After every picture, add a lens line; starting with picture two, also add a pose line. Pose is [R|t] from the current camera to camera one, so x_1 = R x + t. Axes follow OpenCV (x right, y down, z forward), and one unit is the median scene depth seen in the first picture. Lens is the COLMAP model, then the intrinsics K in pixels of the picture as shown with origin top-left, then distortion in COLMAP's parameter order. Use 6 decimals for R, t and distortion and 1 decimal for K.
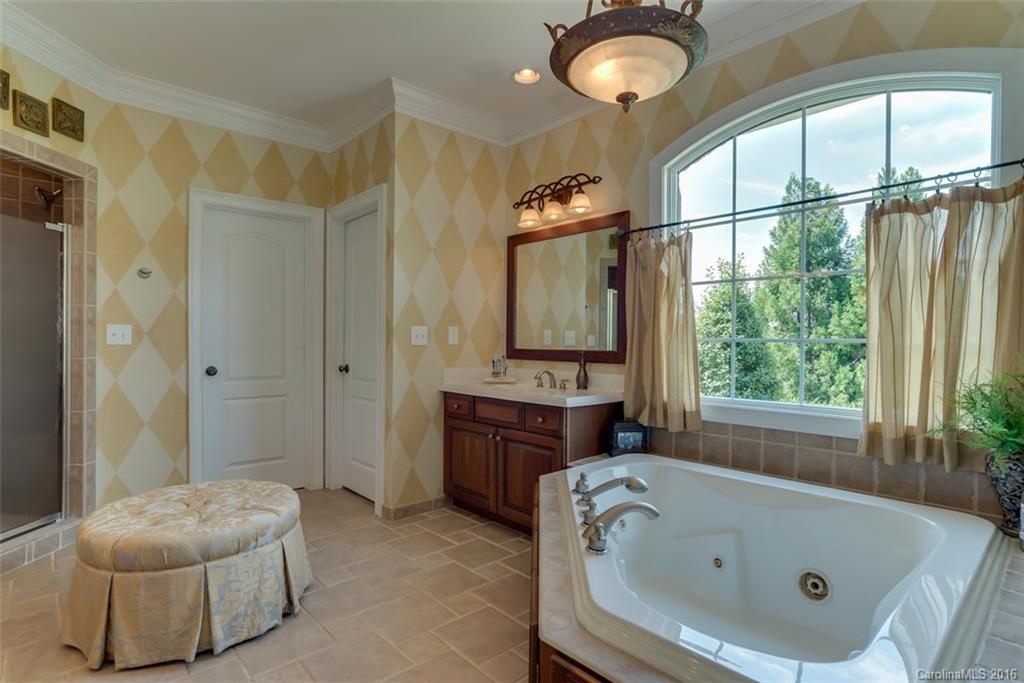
lens RADIAL K [[528.7, 0, 508.6], [0, 528.7, 343.8], [0, 0, 1]] dist [-0.003047, 0.001057]
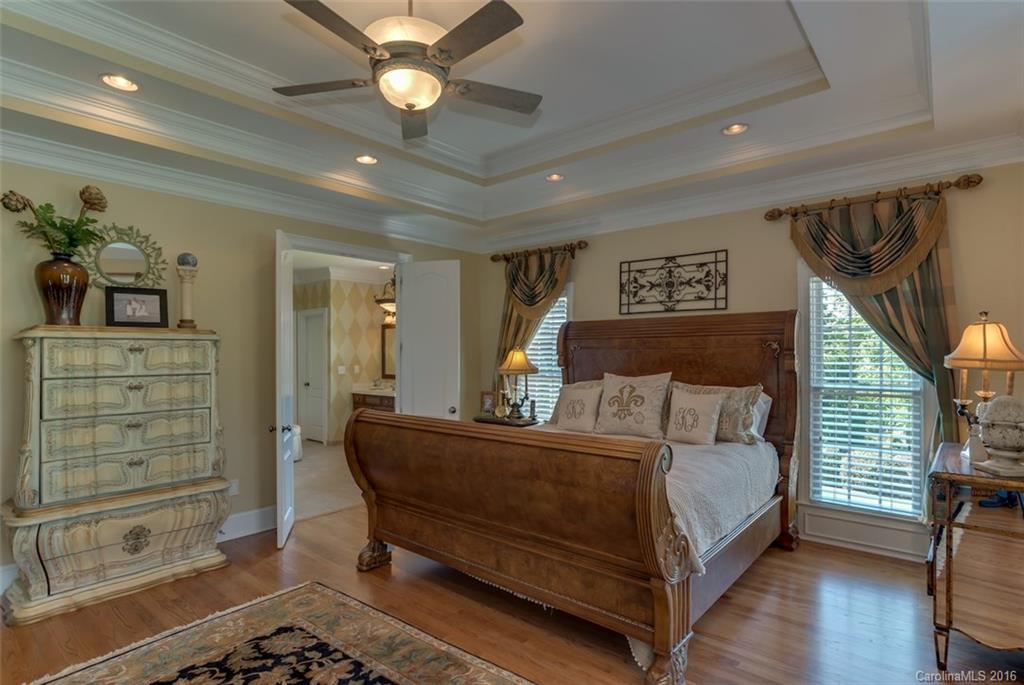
lens RADIAL K [[554.5, 0, 512.2], [0, 554.5, 349.1], [0, 0, 1]] dist [-0.016791, 0.000133]
pose [[0.989371, -0.012048, 0.144915, 0.227557], [0.013630, 0.999858, -0.009934, -0.073937], [-0.144775, 0.011804, 0.989394, -1.562034]]
